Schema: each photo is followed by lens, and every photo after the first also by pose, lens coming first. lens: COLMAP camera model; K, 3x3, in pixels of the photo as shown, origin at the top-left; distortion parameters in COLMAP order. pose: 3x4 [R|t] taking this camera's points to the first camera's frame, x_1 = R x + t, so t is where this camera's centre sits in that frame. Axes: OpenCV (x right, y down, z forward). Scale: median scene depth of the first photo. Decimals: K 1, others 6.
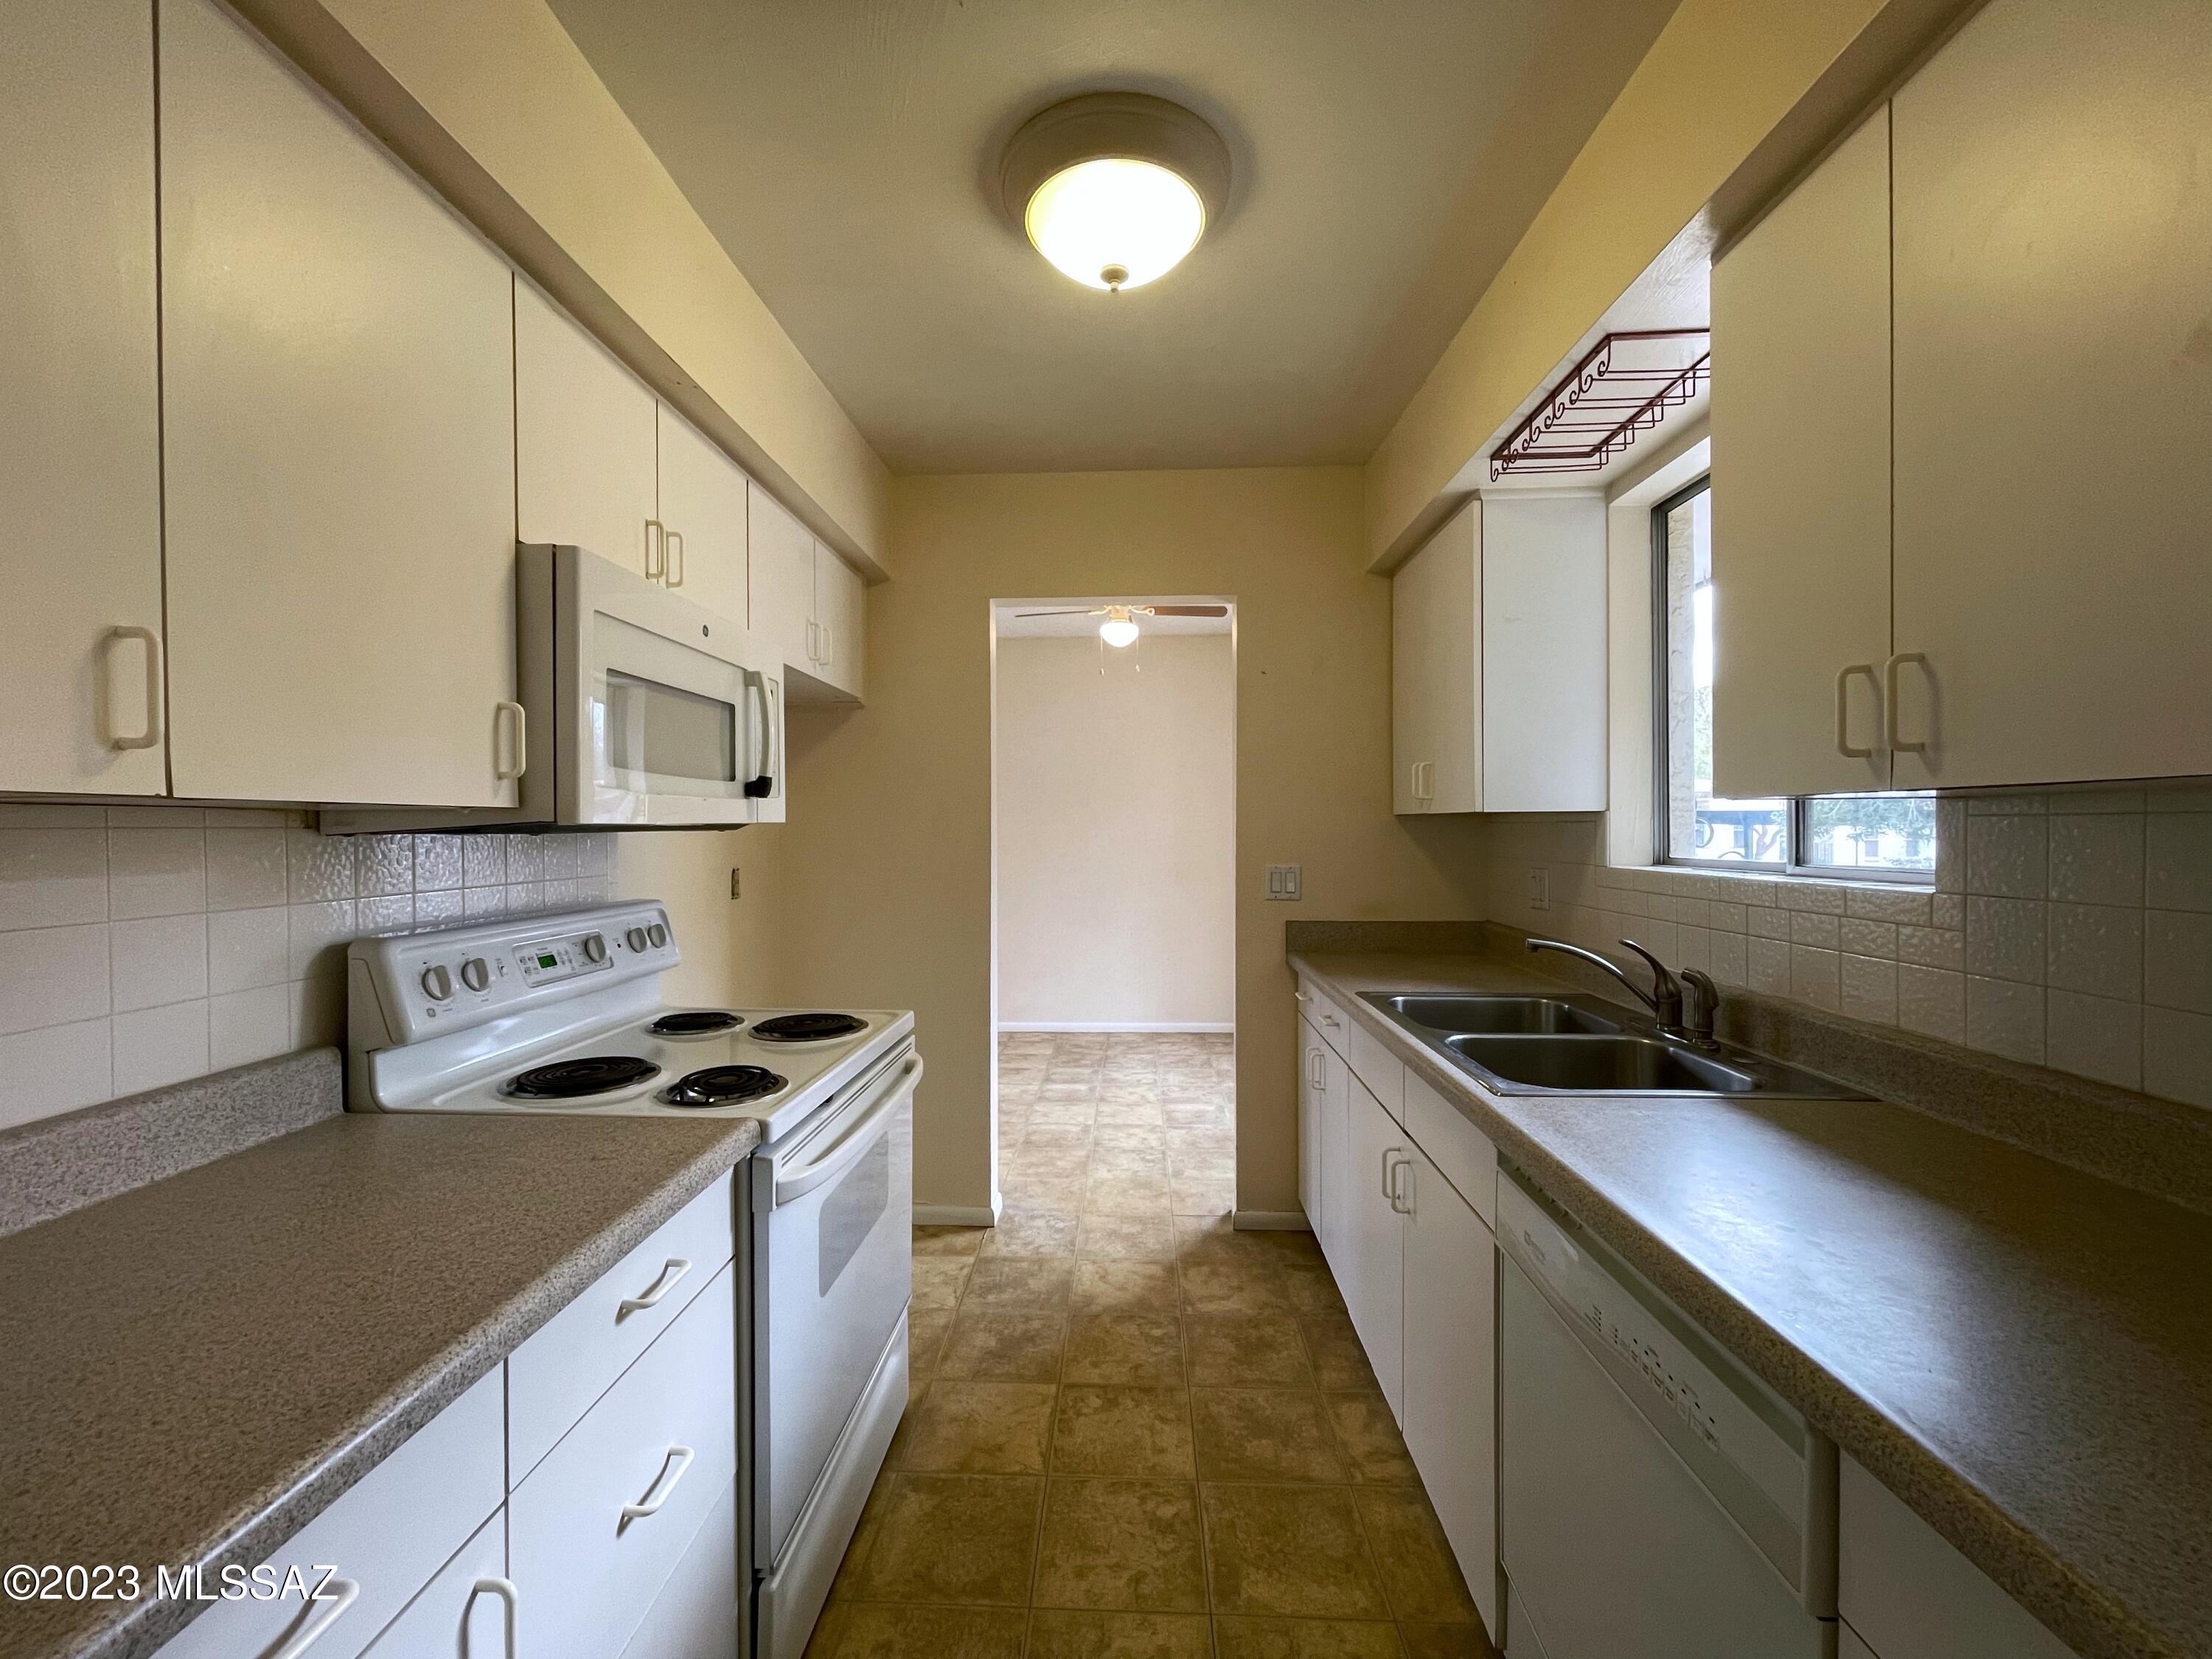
lens RADIAL K [[895.3, 0, 1089.6], [0, 895.3, 838.8], [0, 0, 1]] dist [-0.000616, 0.000668]
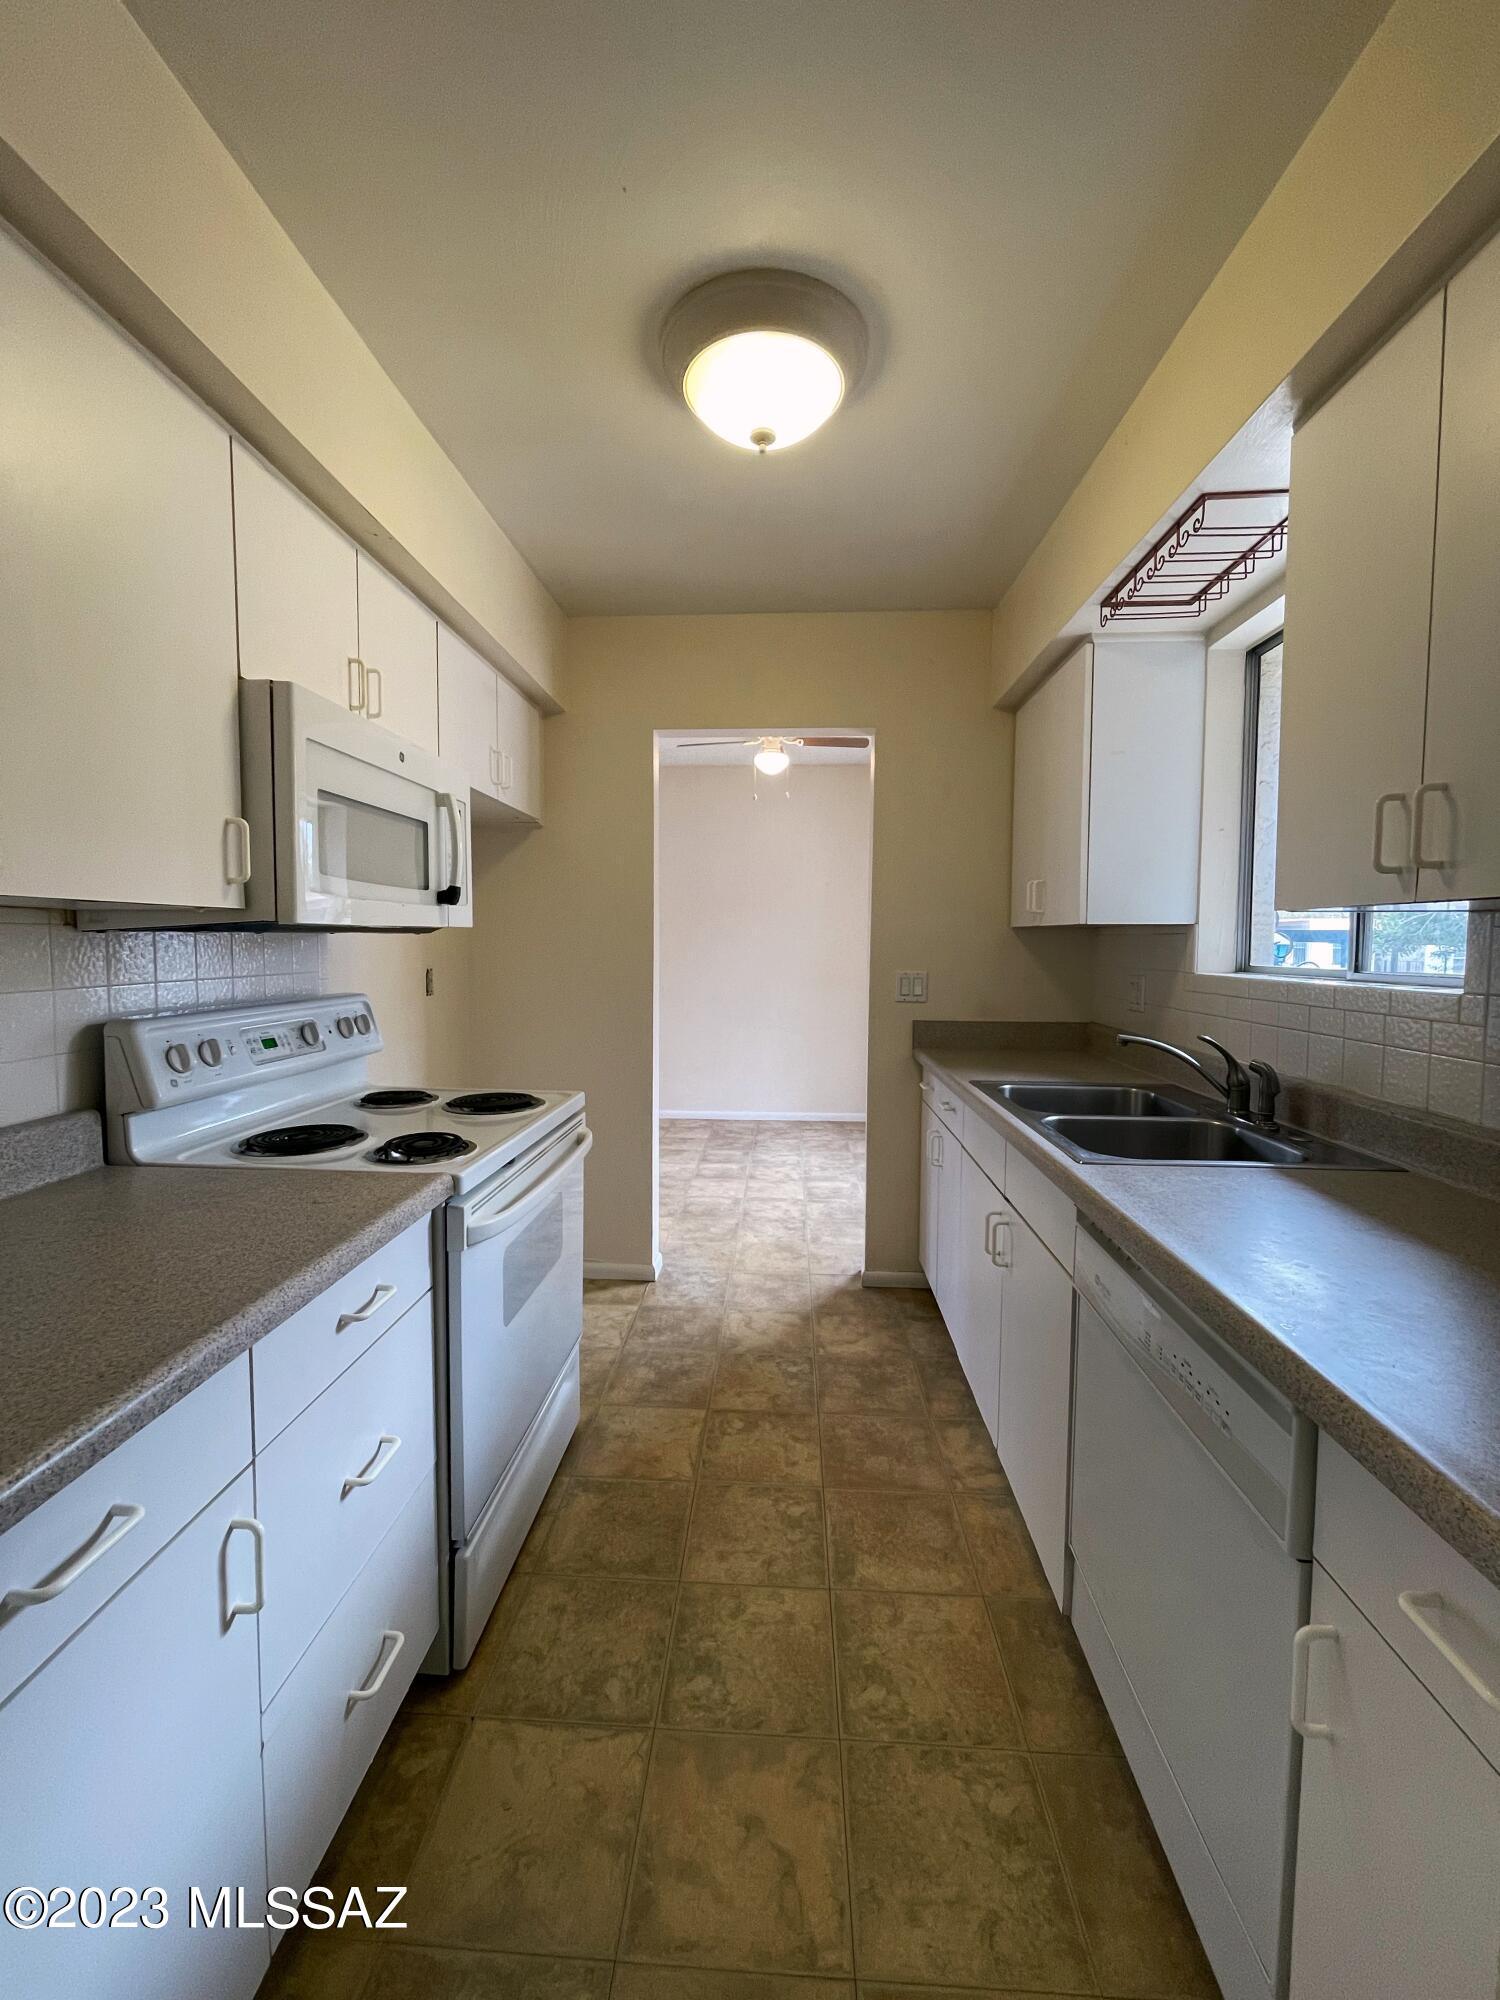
lens RADIAL K [[809.5, 0, 738.2], [0, 809.5, 991.1], [0, 0, 1]] dist [-0.000616, 0.000668]
pose [[0.999894, 0.009951, -0.010620, 0.015053], [-0.009416, 0.998738, 0.049332, 0.011273], [0.011098, -0.049227, 0.998726, -0.043584]]
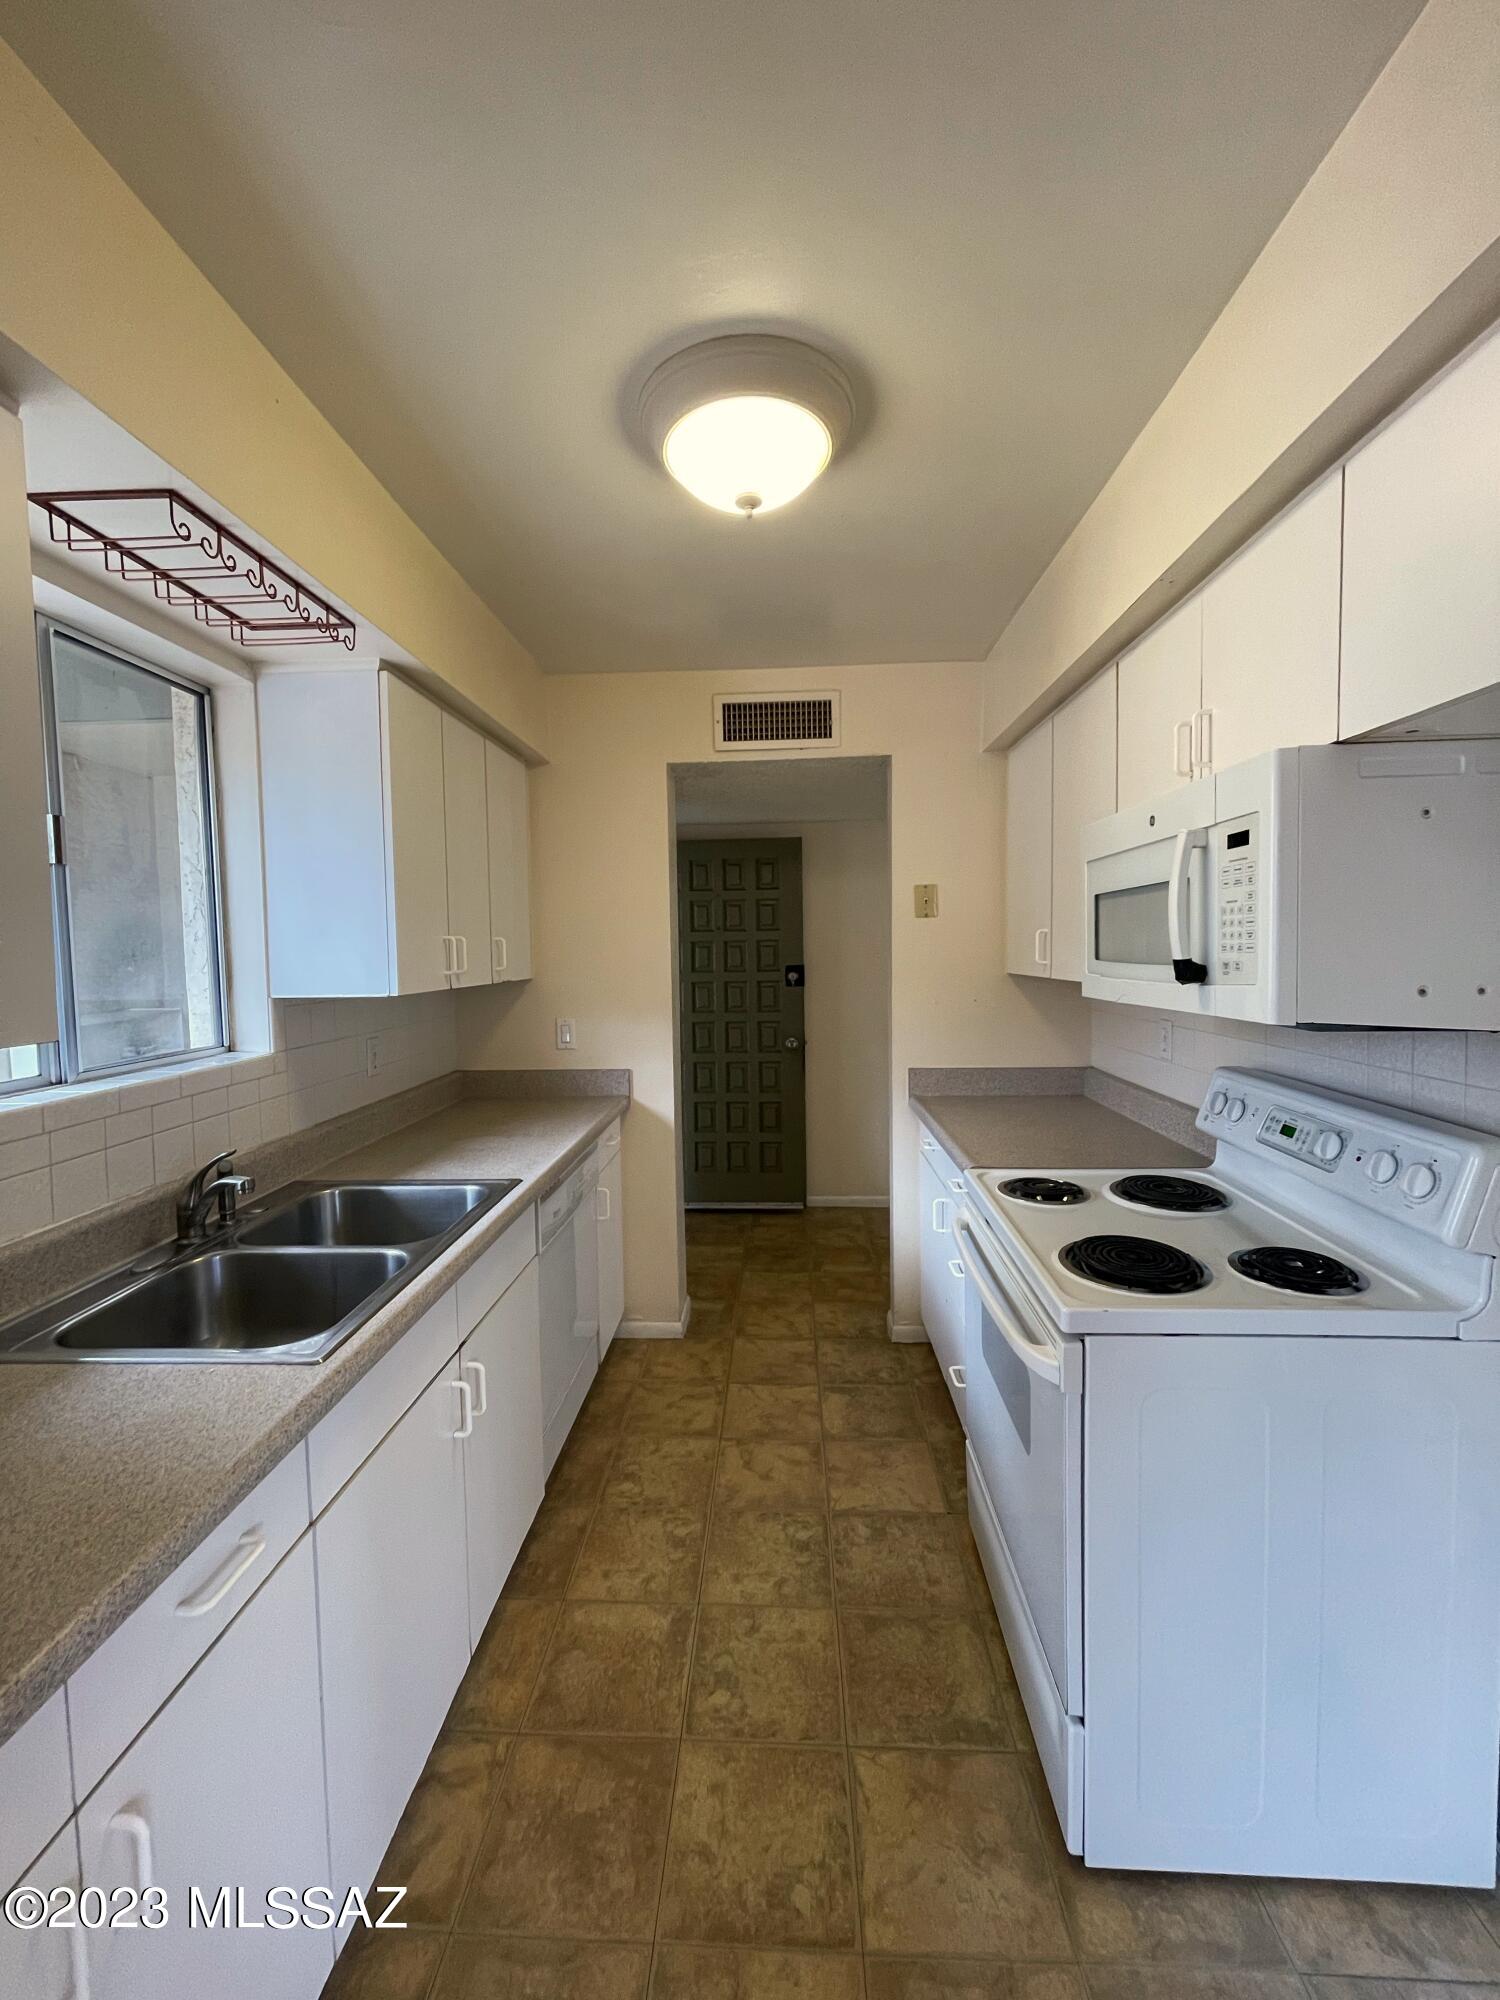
lens RADIAL K [[809.5, 0, 755.4], [0, 809.5, 992.8], [0, 0, 1]] dist [-0.000616, 0.000668]
pose [[-0.999775, 0.017604, -0.011826, 0.046450], [0.016766, 0.997573, 0.067581, -0.109415], [0.012987, 0.067367, -0.997644, 2.007904]]
